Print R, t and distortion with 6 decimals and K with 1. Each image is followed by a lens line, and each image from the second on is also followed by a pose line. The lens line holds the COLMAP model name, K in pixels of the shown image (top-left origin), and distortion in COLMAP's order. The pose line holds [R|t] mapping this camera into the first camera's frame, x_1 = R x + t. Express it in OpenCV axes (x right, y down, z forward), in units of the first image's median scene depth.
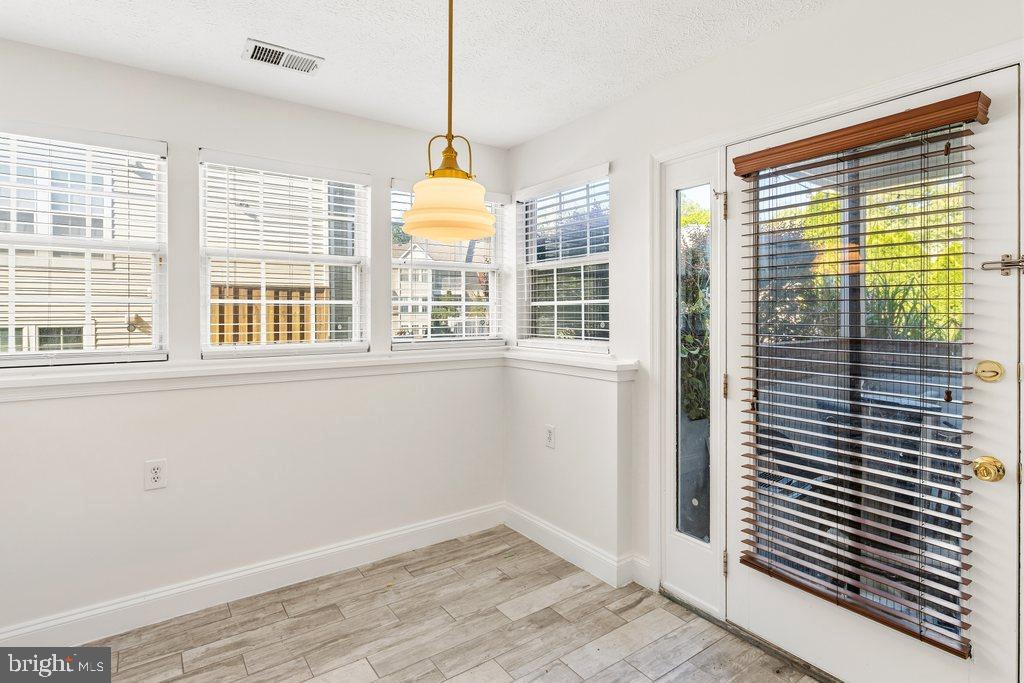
lens RADIAL K [[517.3, 0, 512.7], [0, 517.3, 313.0], [0, 0, 1]] dist [-0.003520, 0.000507]
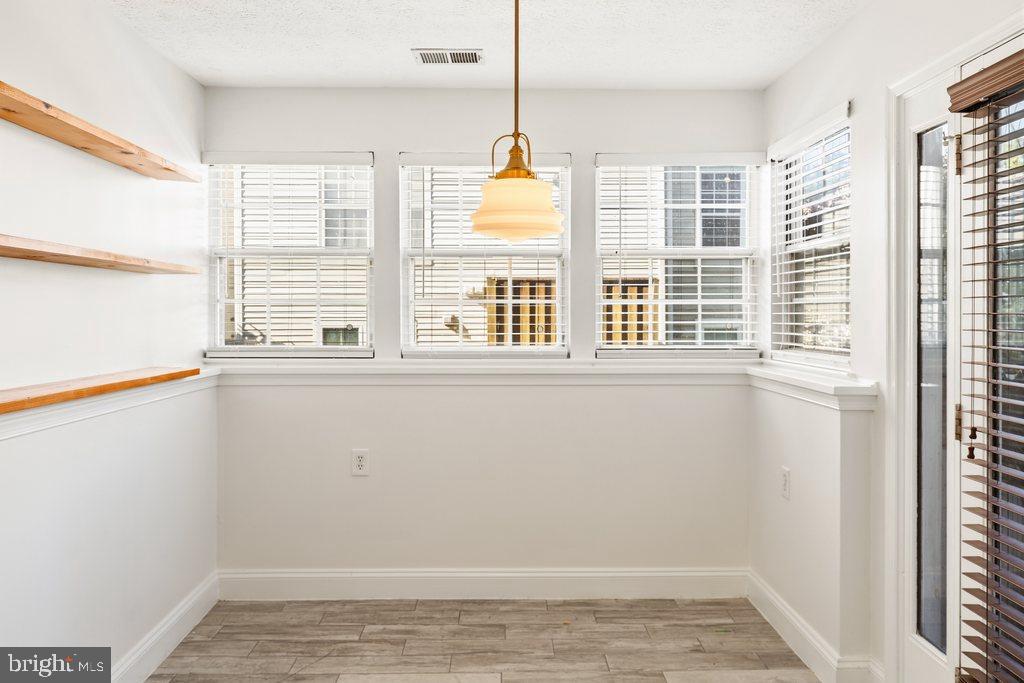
lens RADIAL K [[766.7, 0, 511.4], [0, 766.7, 316.0], [0, 0, 1]] dist [0.010108, 0.000413]
pose [[0.826185, 0.002918, -0.563392, 0.418585], [-0.001653, 0.999995, 0.002755, 0.000949], [0.563397, -0.001345, 0.826185, -0.130961]]
